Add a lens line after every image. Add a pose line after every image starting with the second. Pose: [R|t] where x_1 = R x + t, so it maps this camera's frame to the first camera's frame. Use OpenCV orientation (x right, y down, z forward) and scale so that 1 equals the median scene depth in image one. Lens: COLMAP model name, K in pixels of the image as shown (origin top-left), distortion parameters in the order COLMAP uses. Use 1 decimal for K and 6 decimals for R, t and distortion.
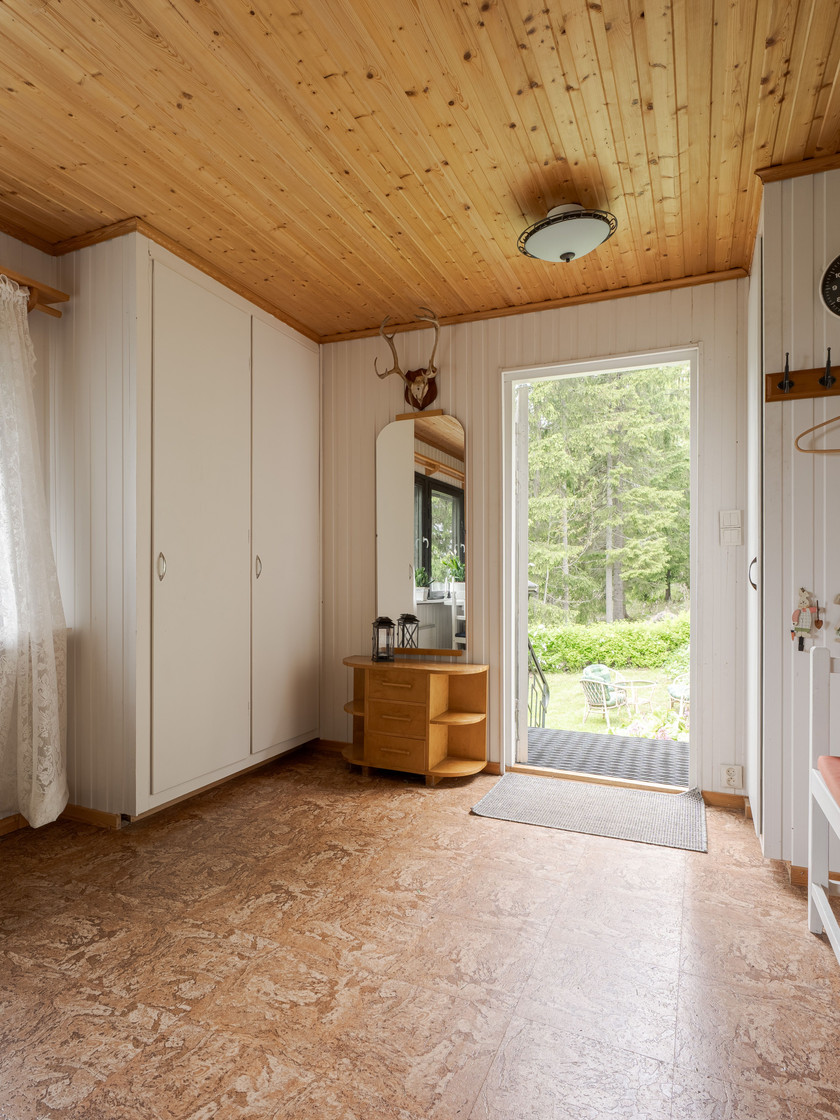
lens RADIAL K [[638.7, 0, 418.0], [0, 638.7, 570.1], [0, 0, 1]] dist [-0.006071, 0.000276]
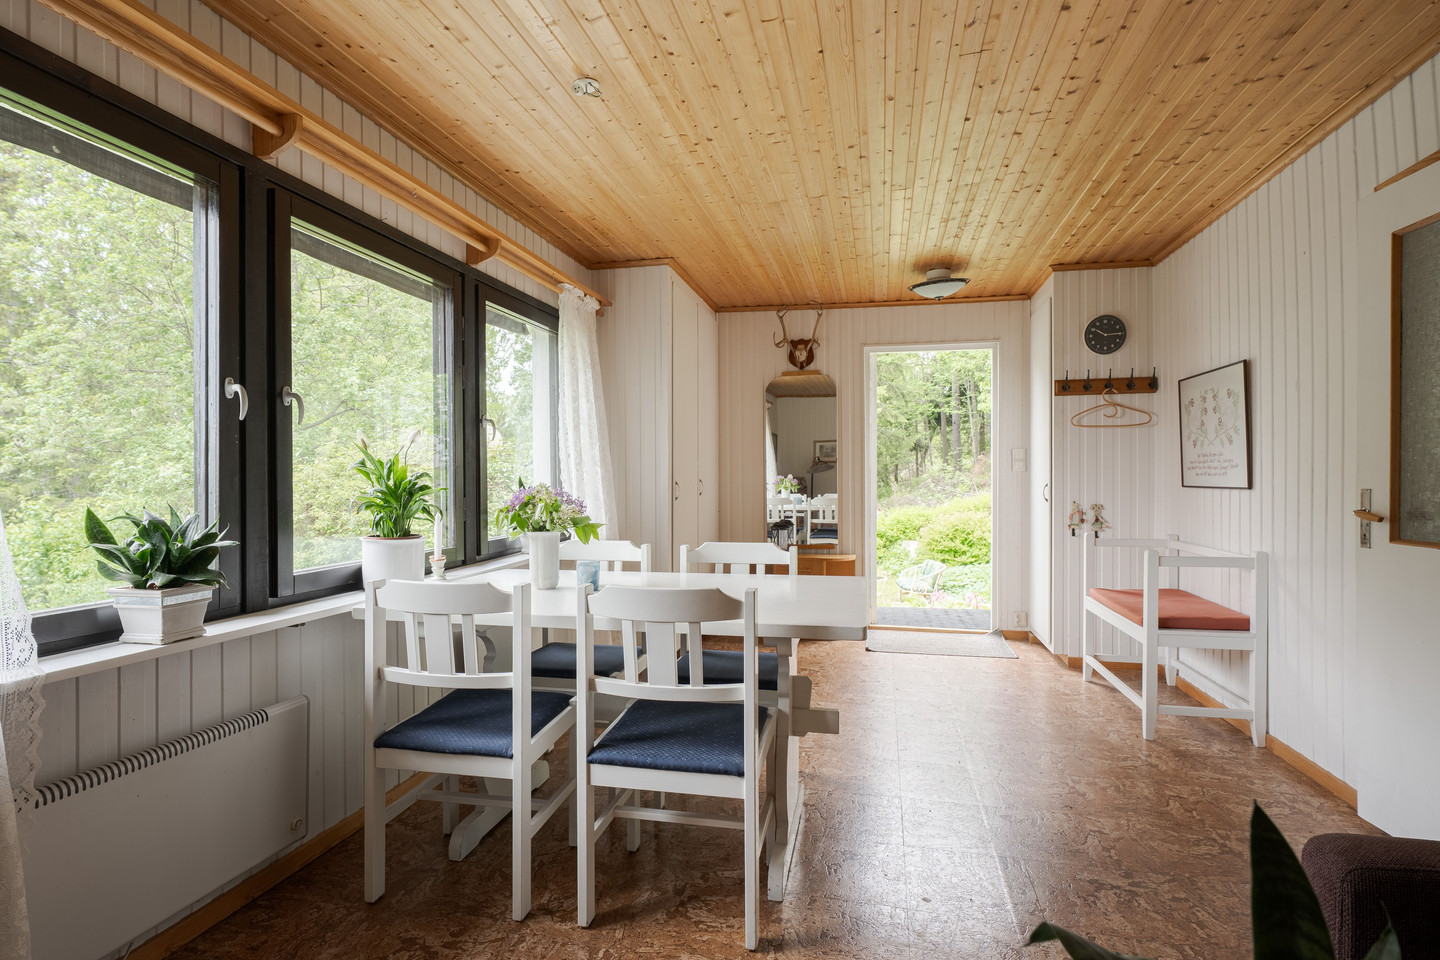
lens RADIAL K [[742.8, 0, 721.5], [0, 742.8, 471.5], [0, 0, 1]] dist [0.001399, -0.000108]
pose [[0.978989, -0.007565, 0.203772, -0.584599], [0.005312, 0.999919, 0.011605, -0.062919], [-0.203844, -0.010278, 0.978949, -0.621972]]
